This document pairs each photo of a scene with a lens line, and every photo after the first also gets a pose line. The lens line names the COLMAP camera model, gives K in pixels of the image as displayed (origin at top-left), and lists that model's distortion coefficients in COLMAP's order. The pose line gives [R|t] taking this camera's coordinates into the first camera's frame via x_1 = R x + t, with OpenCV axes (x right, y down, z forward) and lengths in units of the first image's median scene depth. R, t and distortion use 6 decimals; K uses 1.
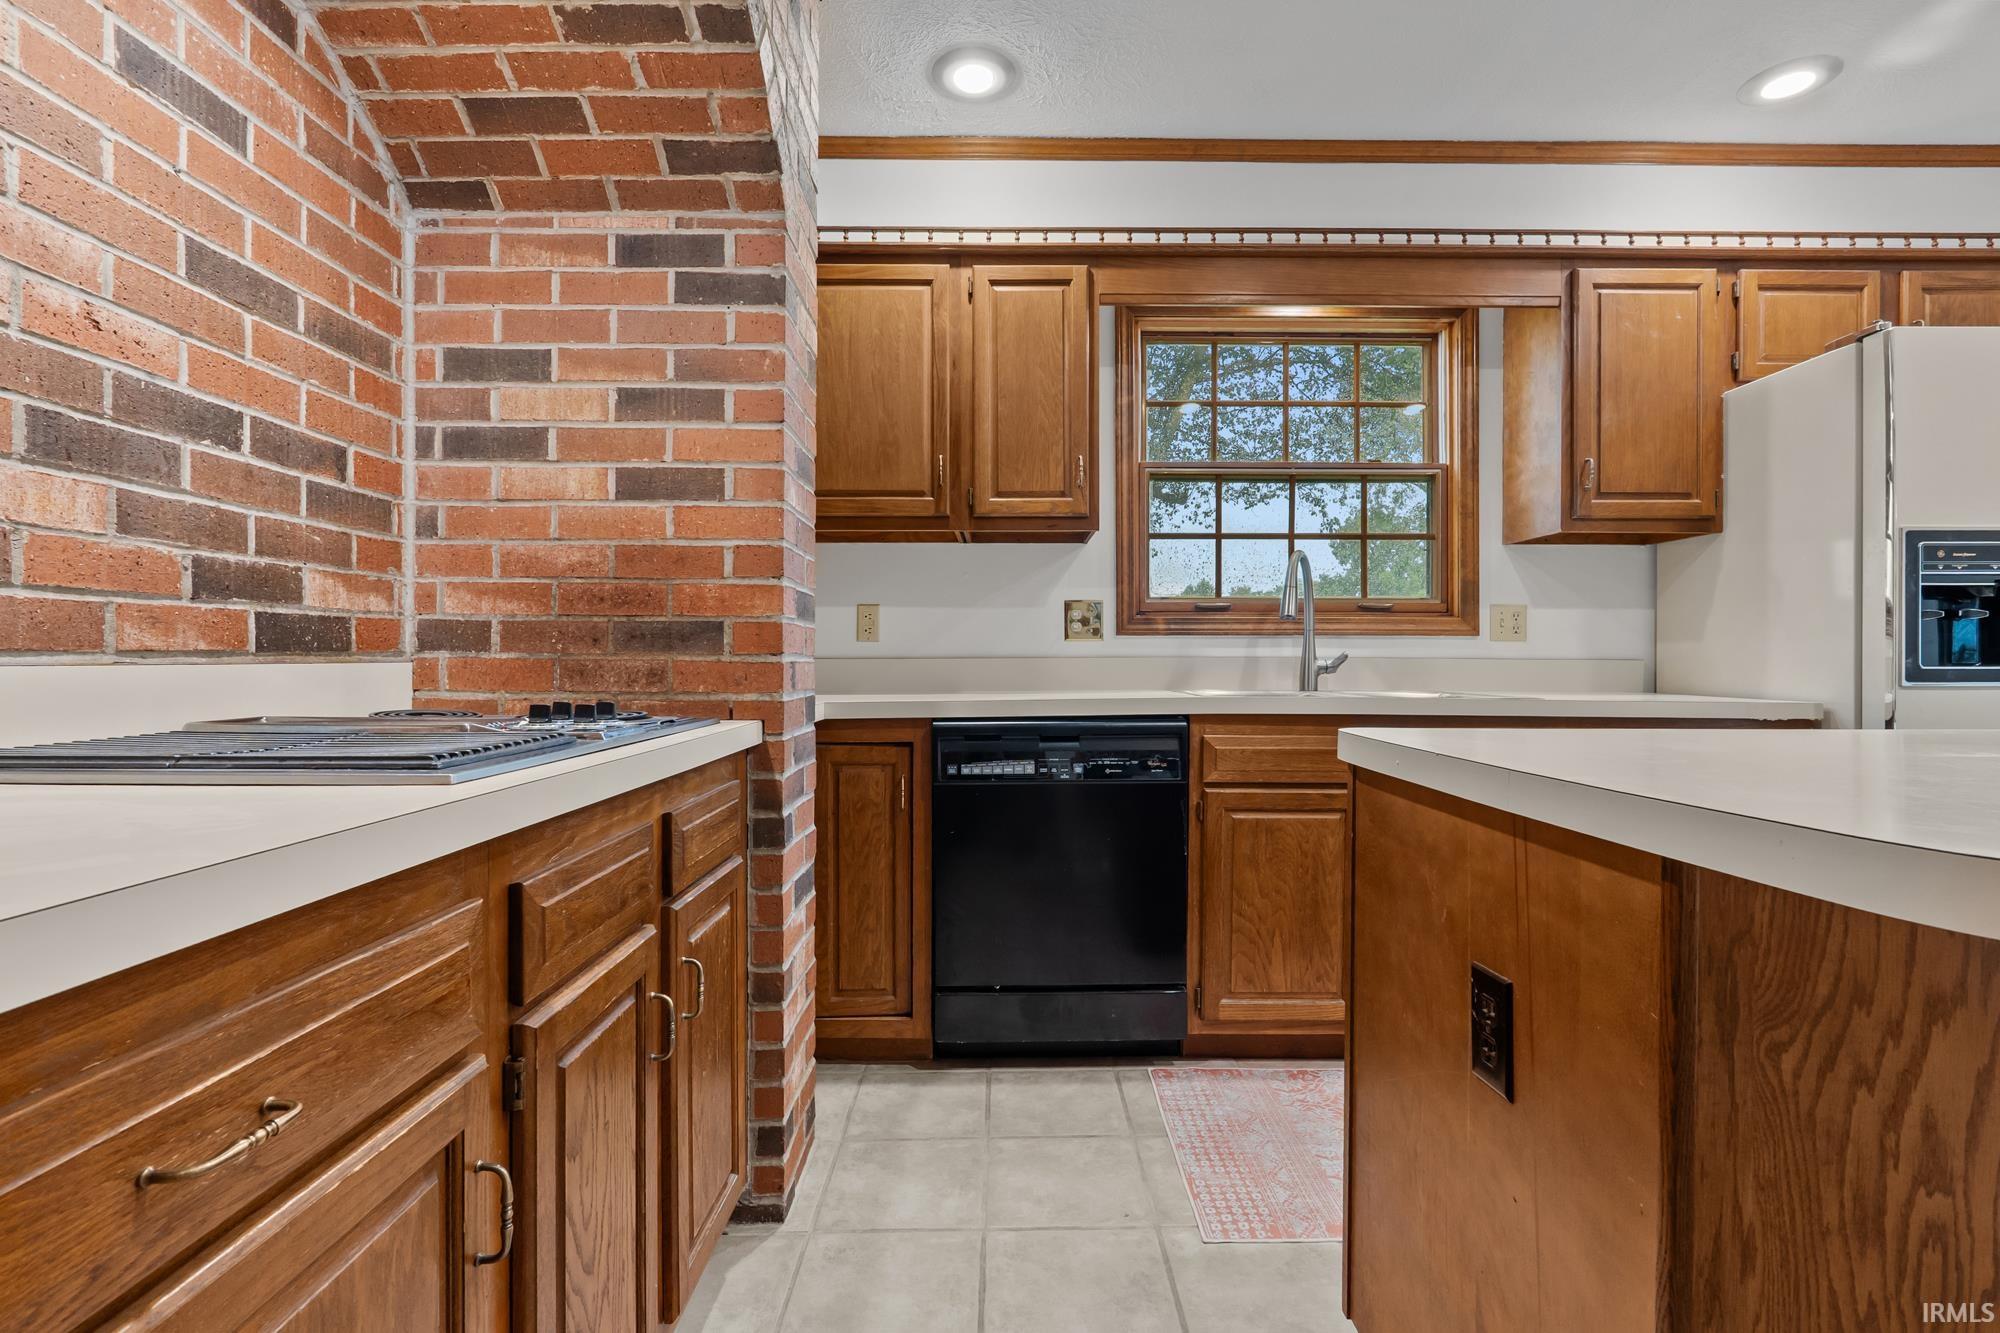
lens RADIAL K [[924.3, 0, 1011.0], [0, 924.3, 662.9], [0, 0, 1]] dist [-0.009789, 0.002132]
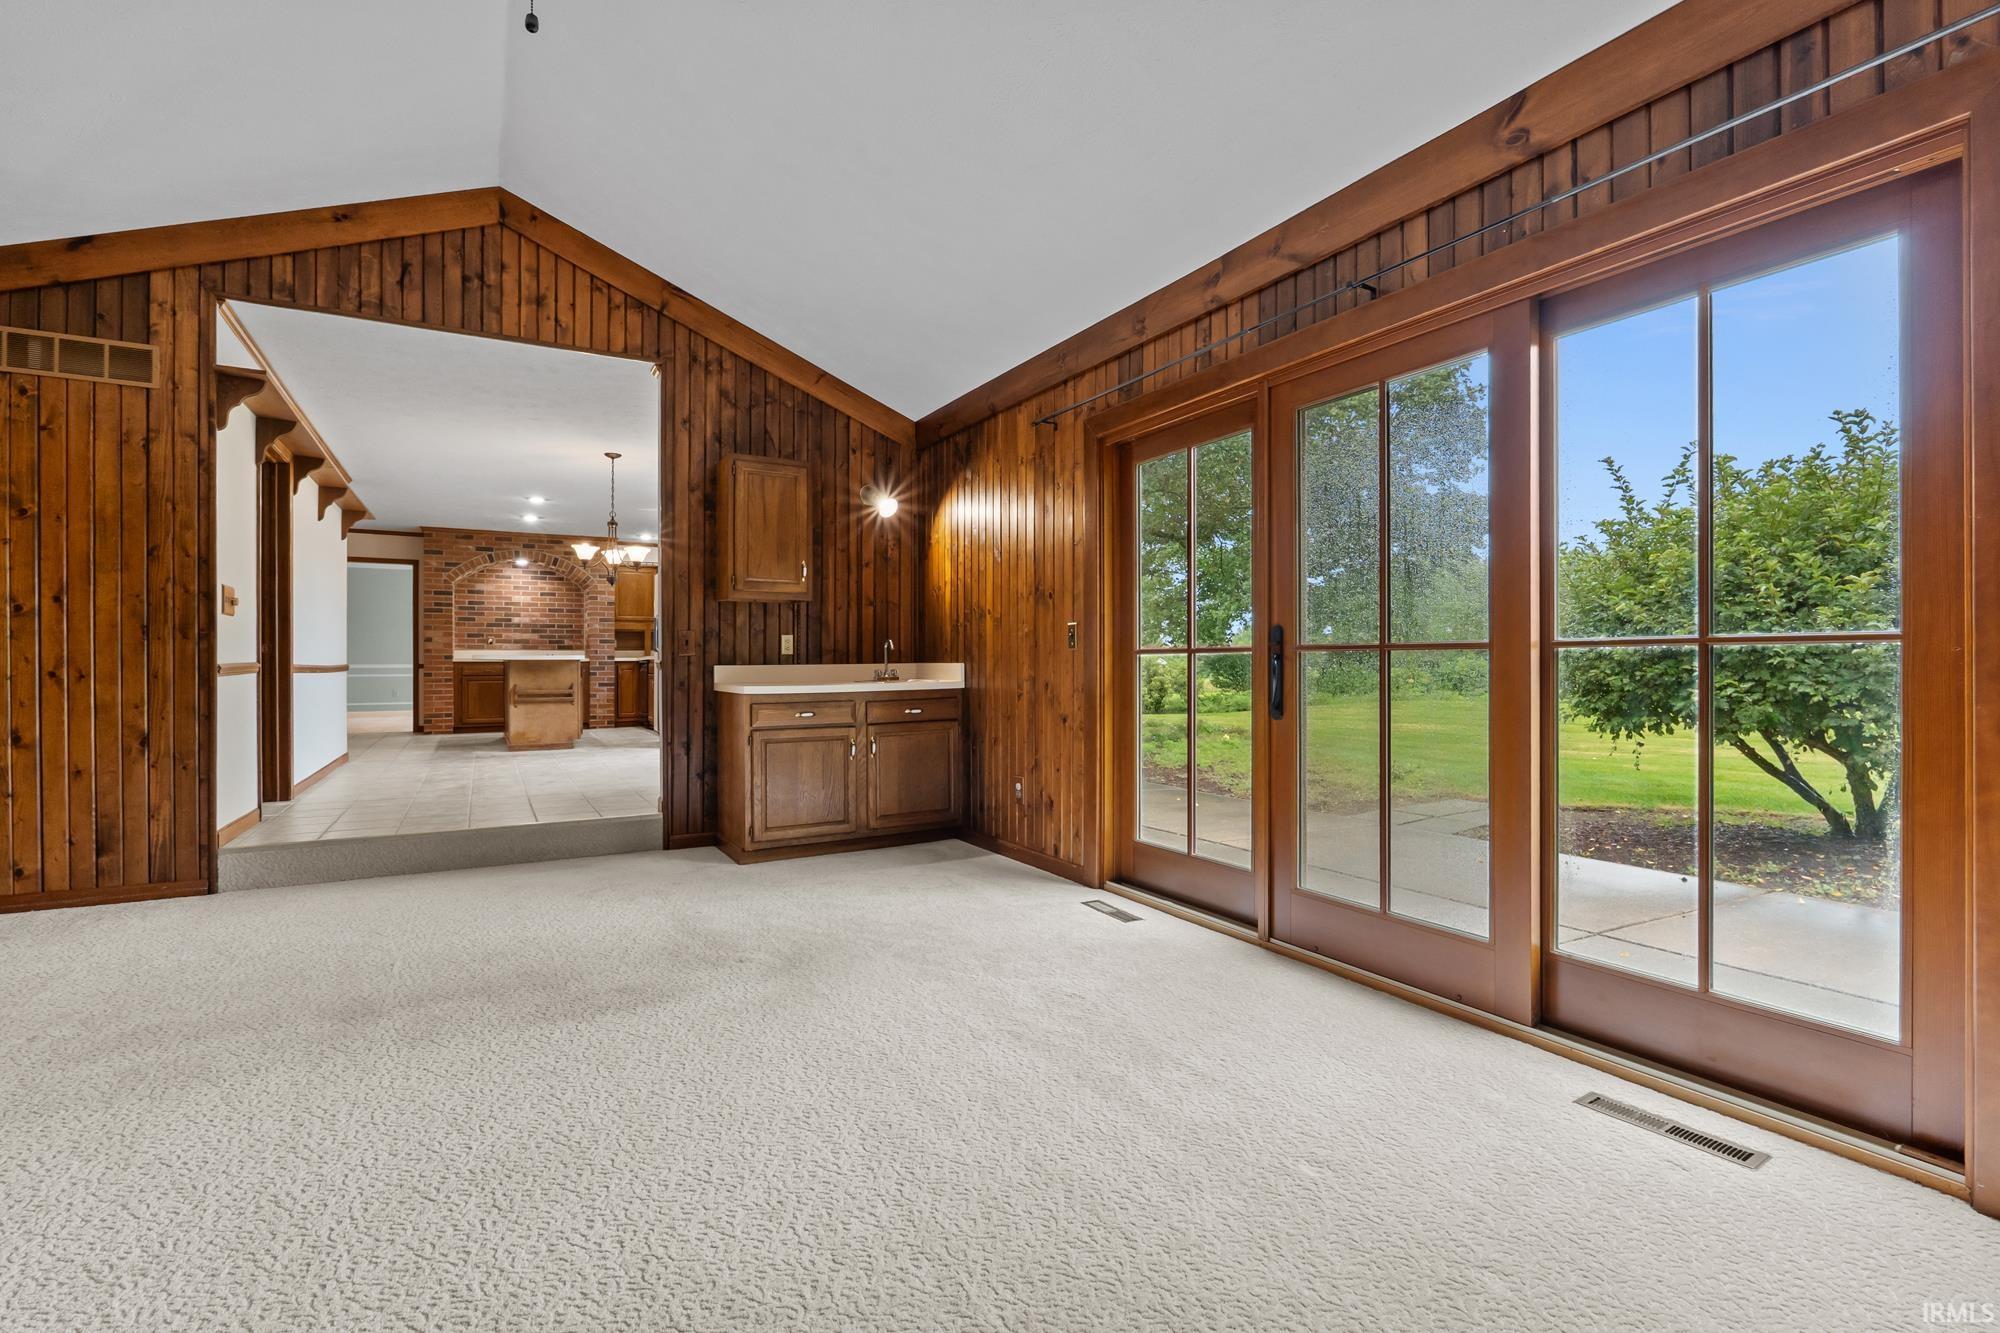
lens RADIAL K [[924.3, 0, 1017.6], [0, 924.3, 661.7], [0, 0, 1]] dist [-0.009789, 0.002132]
pose [[0.495998, -0.005293, -0.868307, 6.997105], [0.000299, 0.999982, -0.005925, 0.124145], [0.868323, 0.002679, 0.495991, 0.305050]]
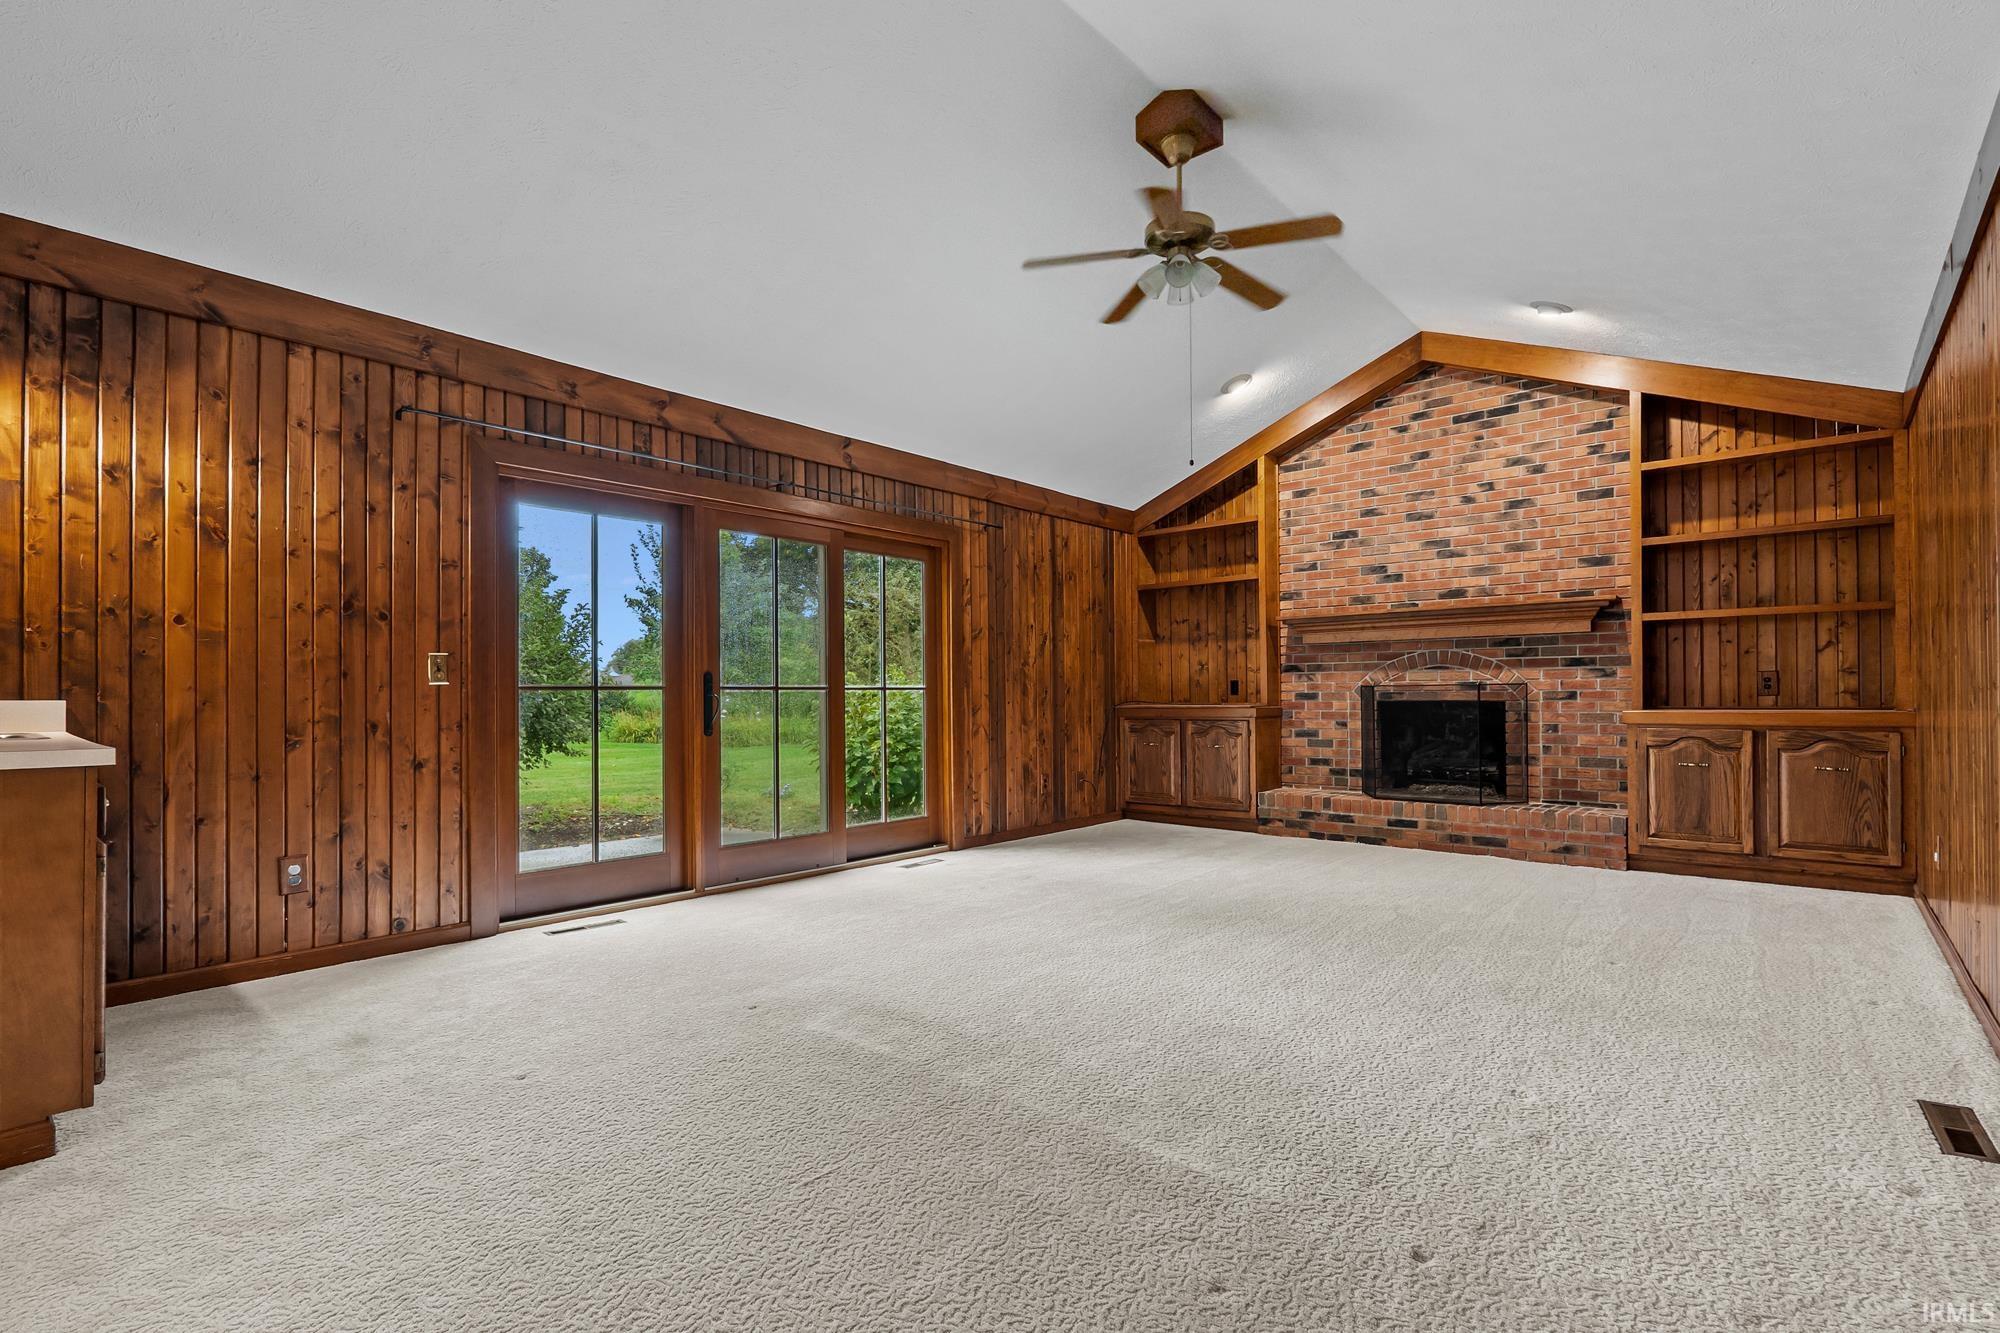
lens RADIAL K [[924.3, 0, 993.3], [0, 924.3, 680.9], [0, 0, 1]] dist [-0.009789, 0.002132]
pose [[0.671524, 0.005804, 0.740960, 4.296120], [0.009381, 0.999823, -0.016335, 0.119314], [-0.740924, 0.017920, 0.671350, -0.723813]]
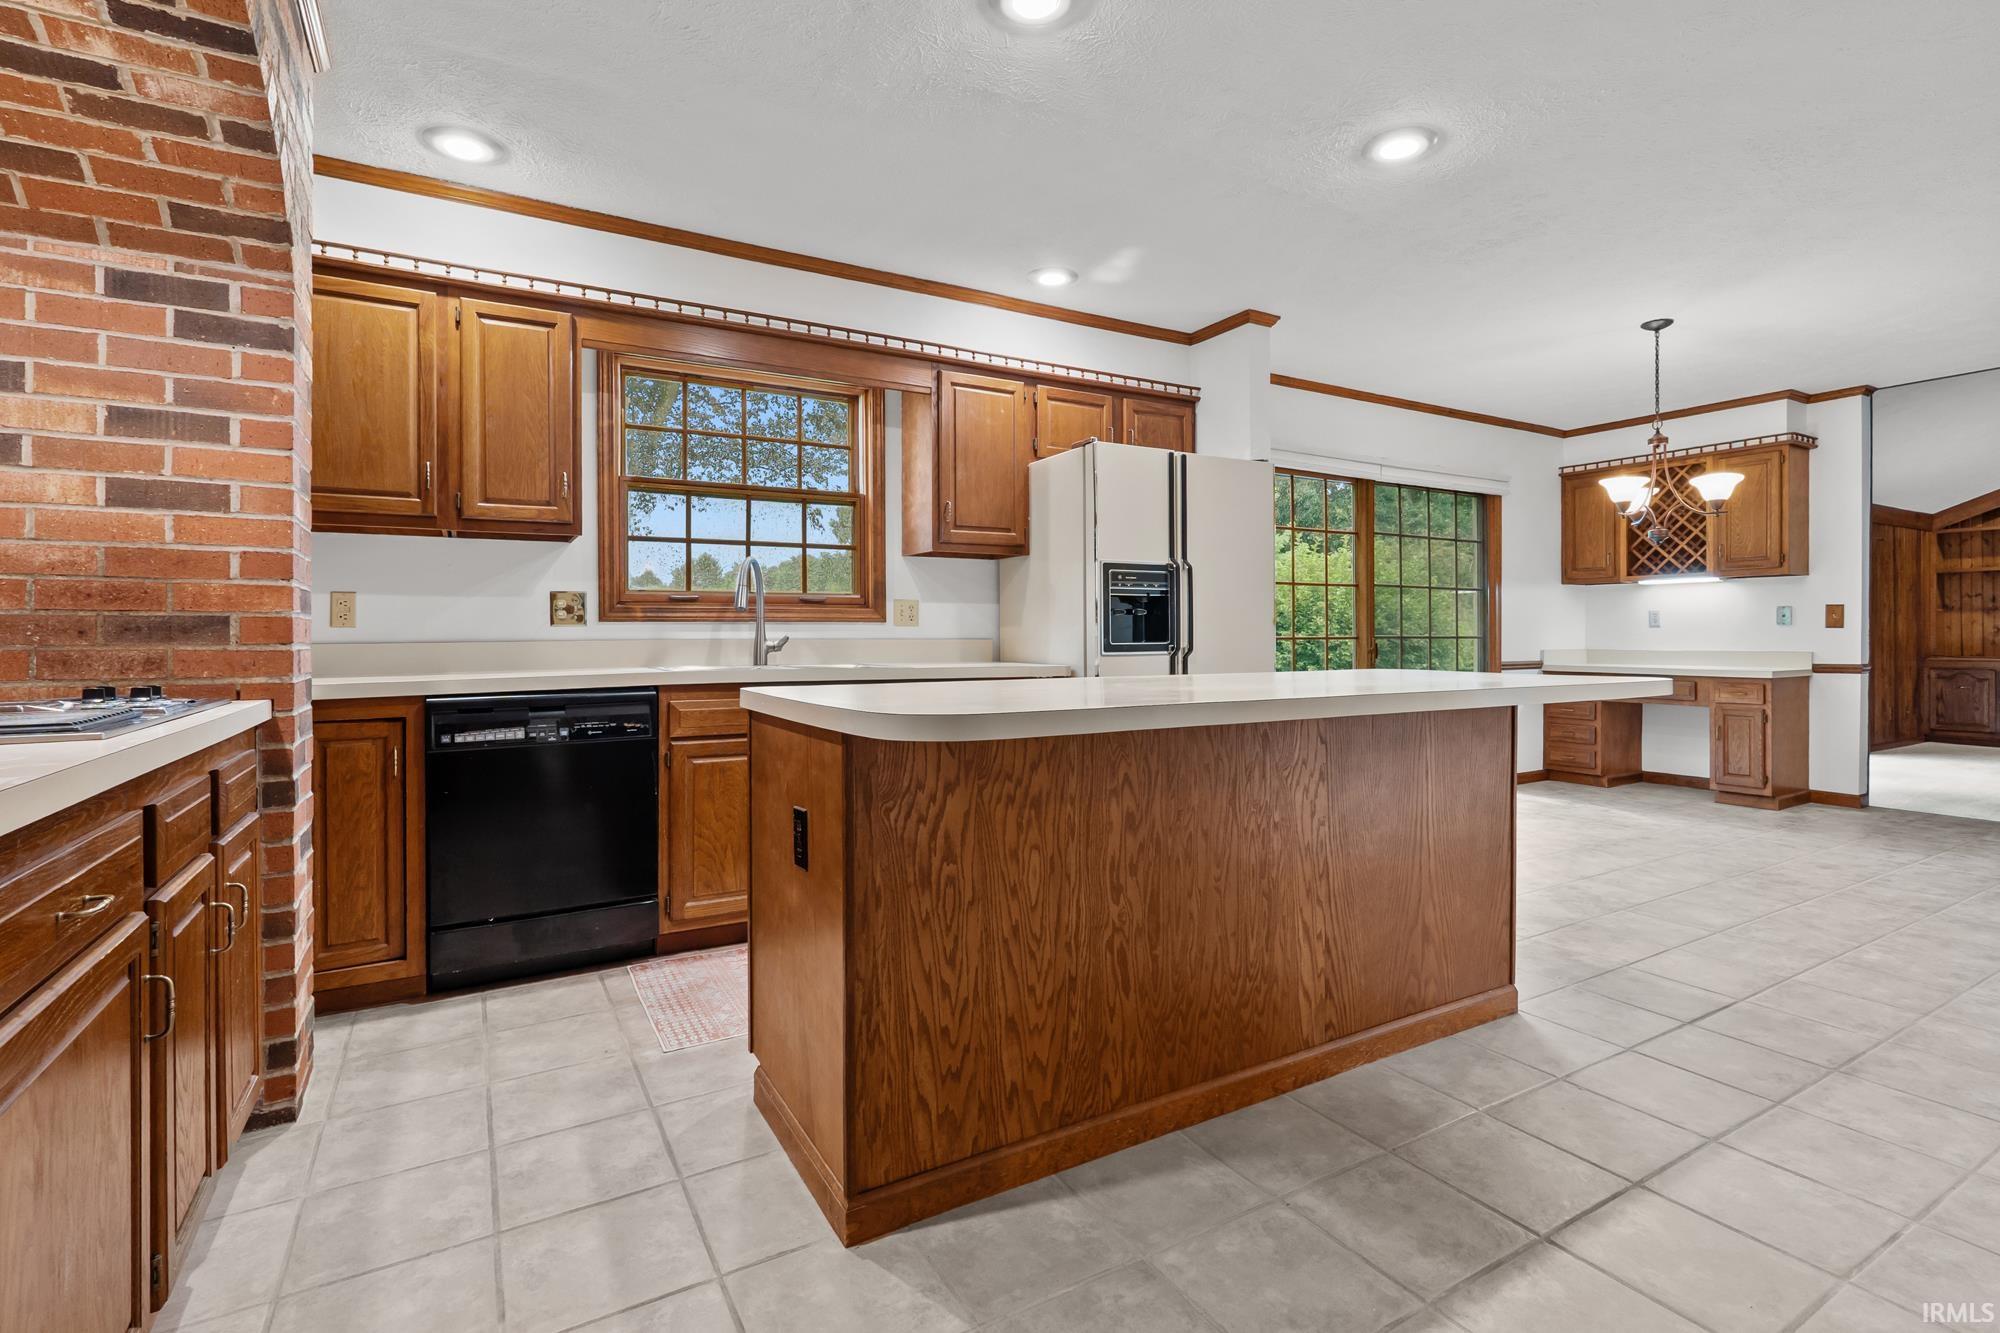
lens RADIAL K [[924.3, 0, 1000.4], [0, 924.3, 635.2], [0, 0, 1]] dist [-0.009789, 0.002132]
pose [[0.870219, -0.005429, 0.492636, -0.032940], [0.007274, 0.999972, -0.001830, -0.010476], [-0.492612, 0.005176, 0.870234, -0.447593]]
